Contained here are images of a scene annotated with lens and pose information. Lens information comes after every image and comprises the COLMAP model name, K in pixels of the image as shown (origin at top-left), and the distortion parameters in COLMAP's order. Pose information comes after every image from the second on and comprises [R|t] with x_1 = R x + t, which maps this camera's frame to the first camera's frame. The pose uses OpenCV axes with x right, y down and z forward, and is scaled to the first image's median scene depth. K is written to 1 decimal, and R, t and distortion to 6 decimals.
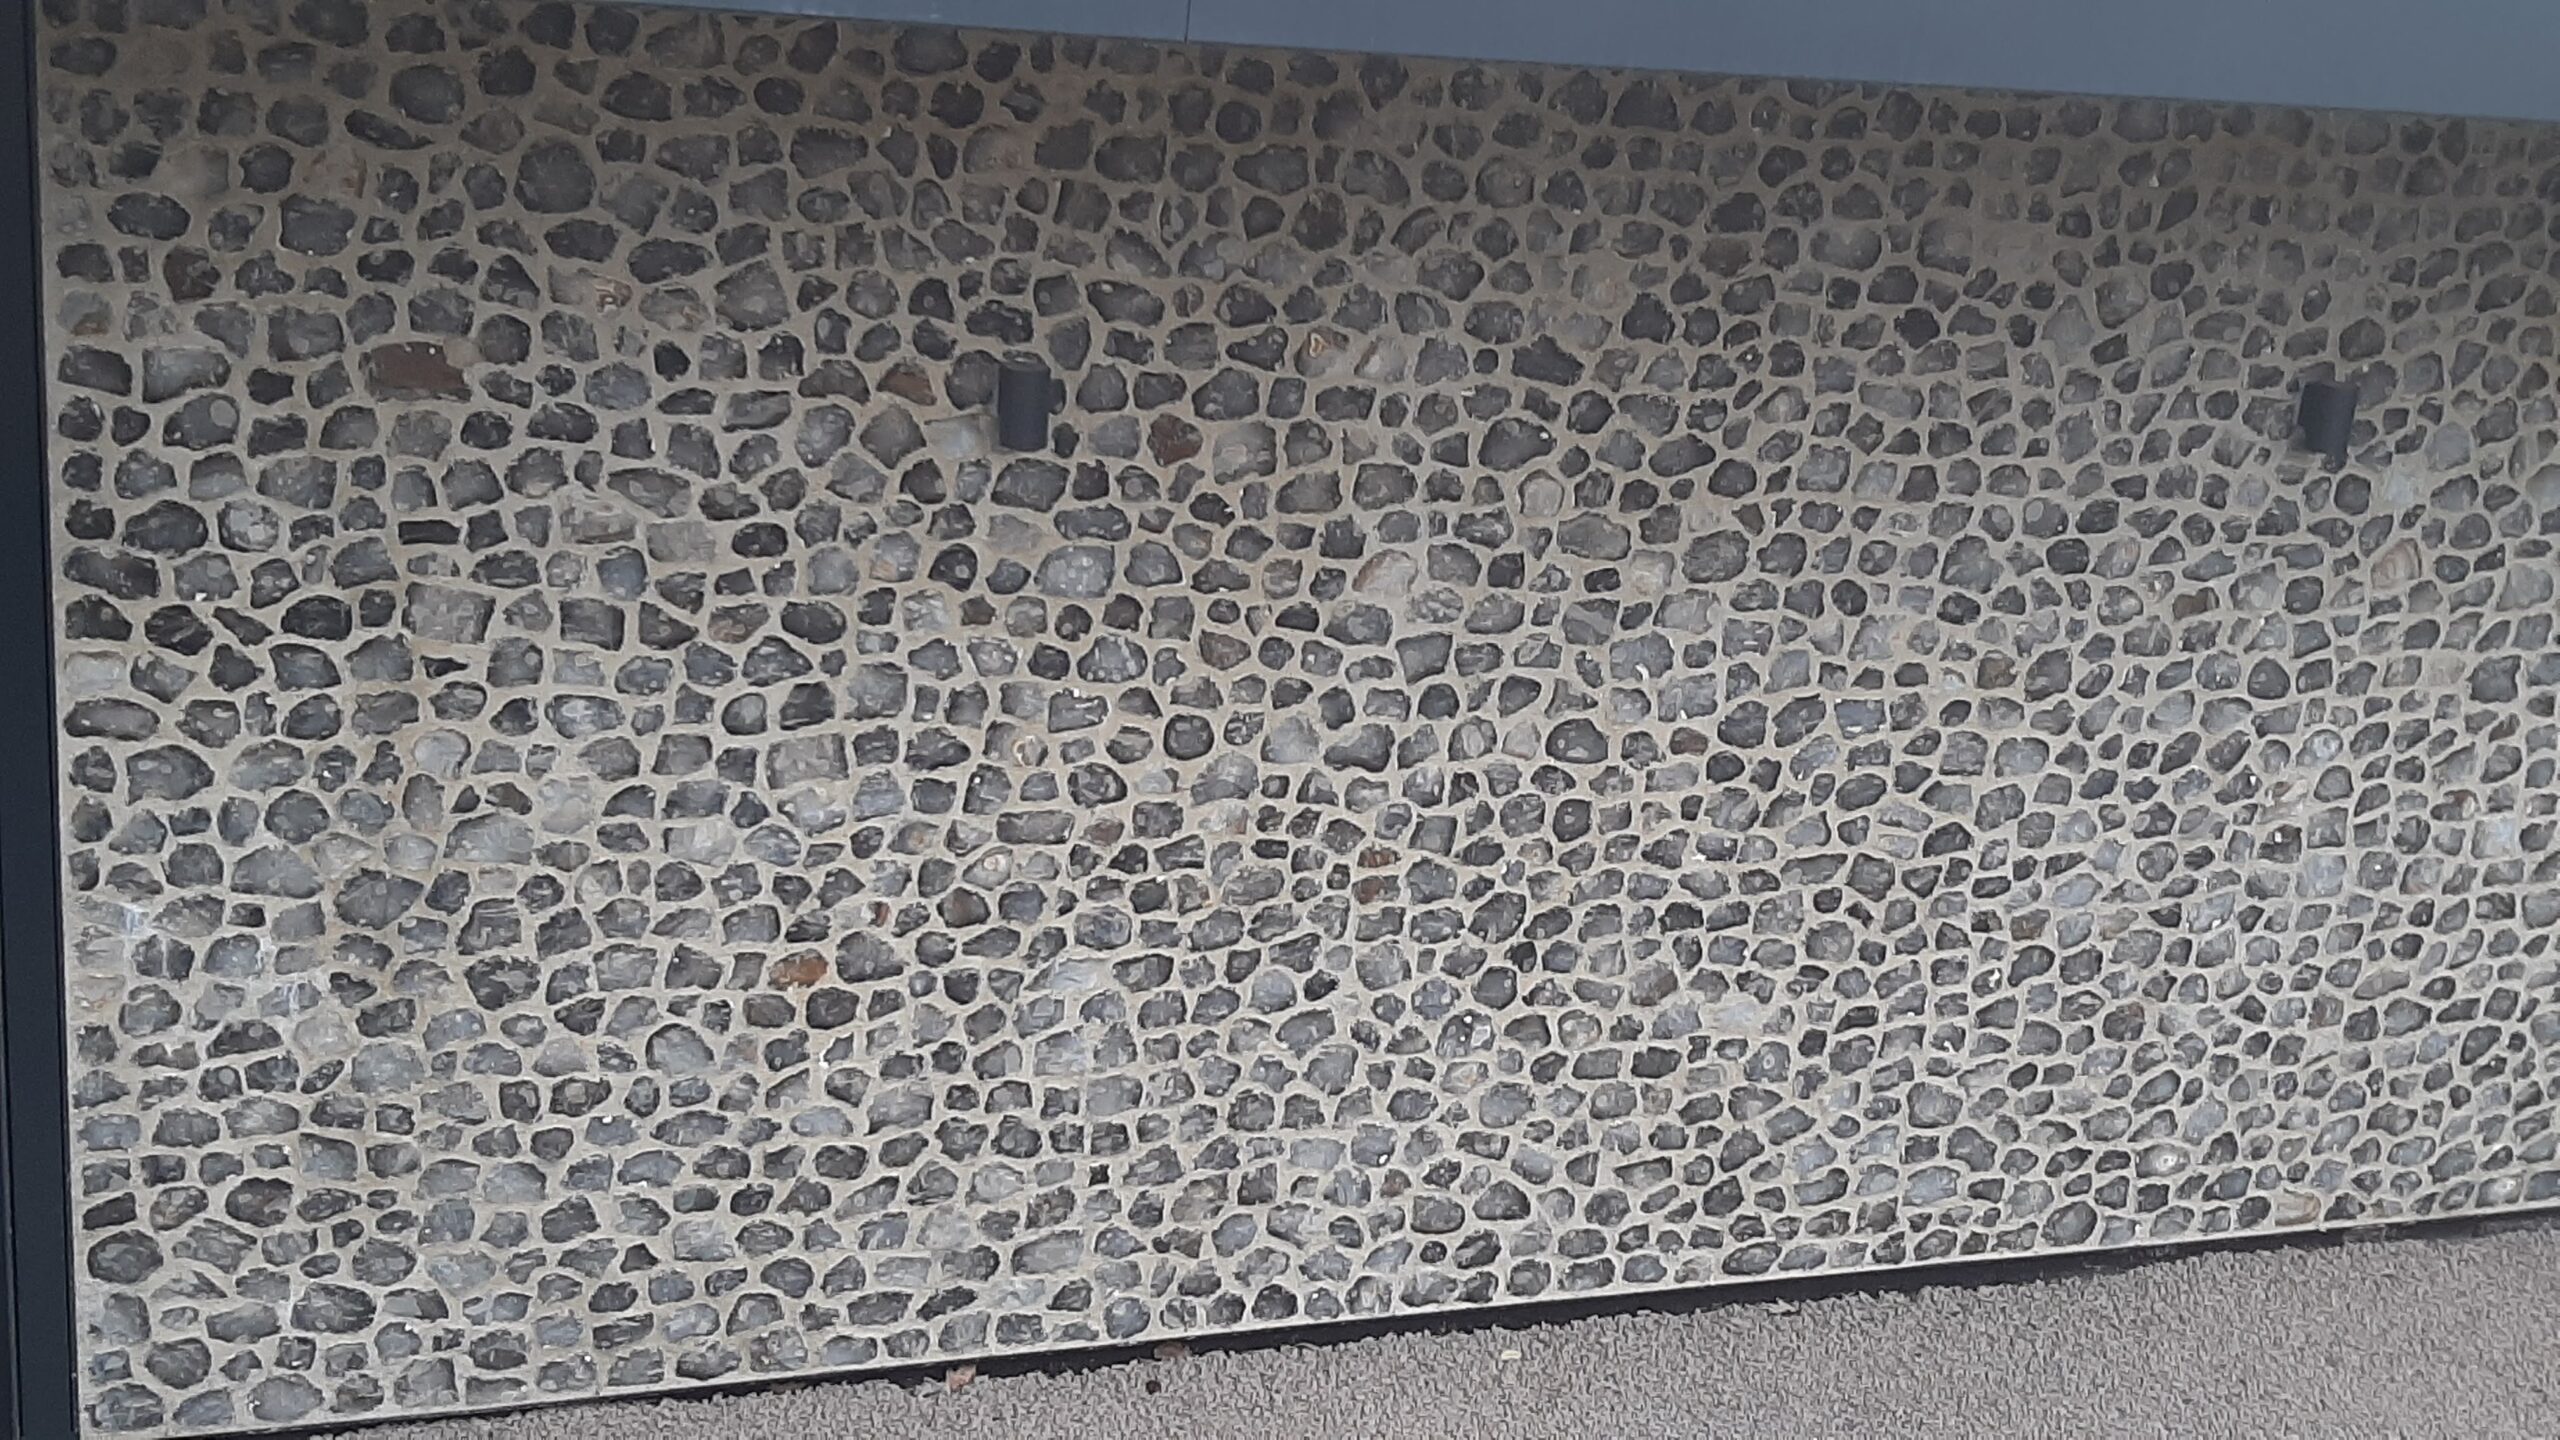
lens RADIAL K [[1970.2, 0, 1275.3], [0, 1970.2, 703.1], [0, 0, 1]] dist [0.068343, -0.073850]
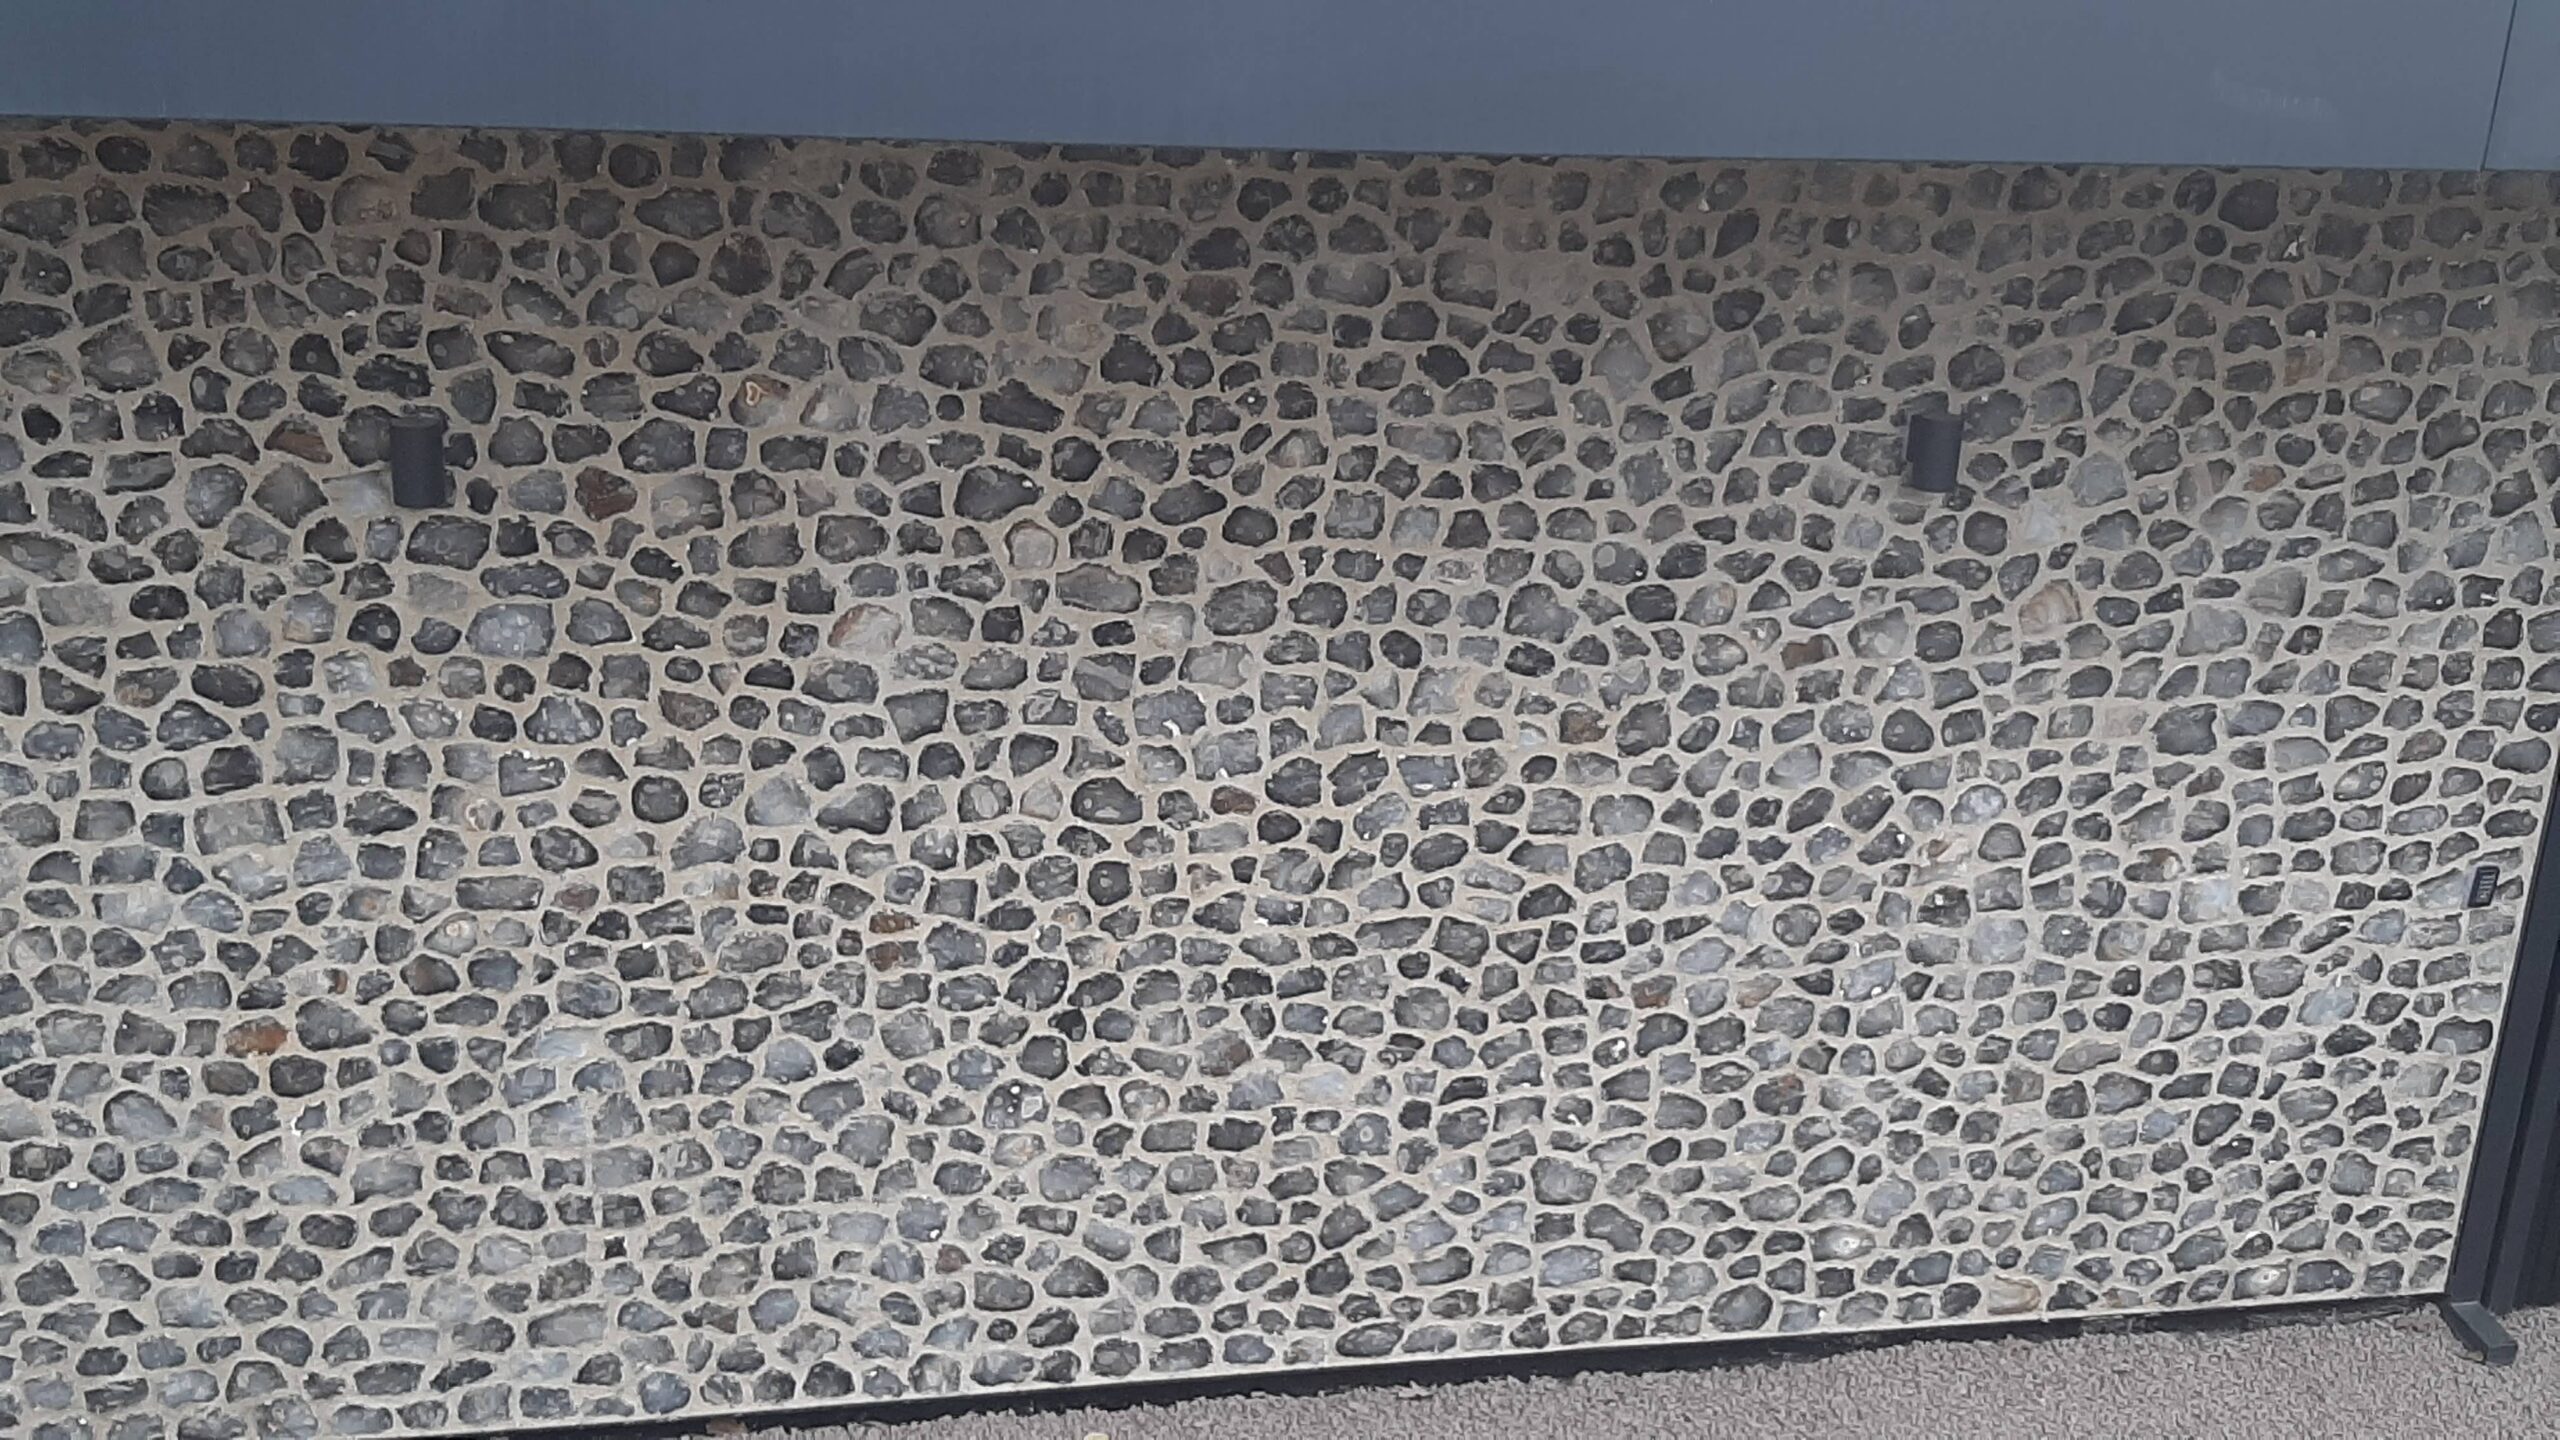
lens RADIAL K [[1970.2, 0, 1406.1], [0, 1970.2, 720.7], [0, 0, 1]] dist [0.068343, -0.073850]
pose [[0.995442, -0.003113, -0.095322, 0.388962], [0.002854, 0.999992, -0.002856, -0.016507], [0.095330, 0.002570, 0.995442, 0.060177]]
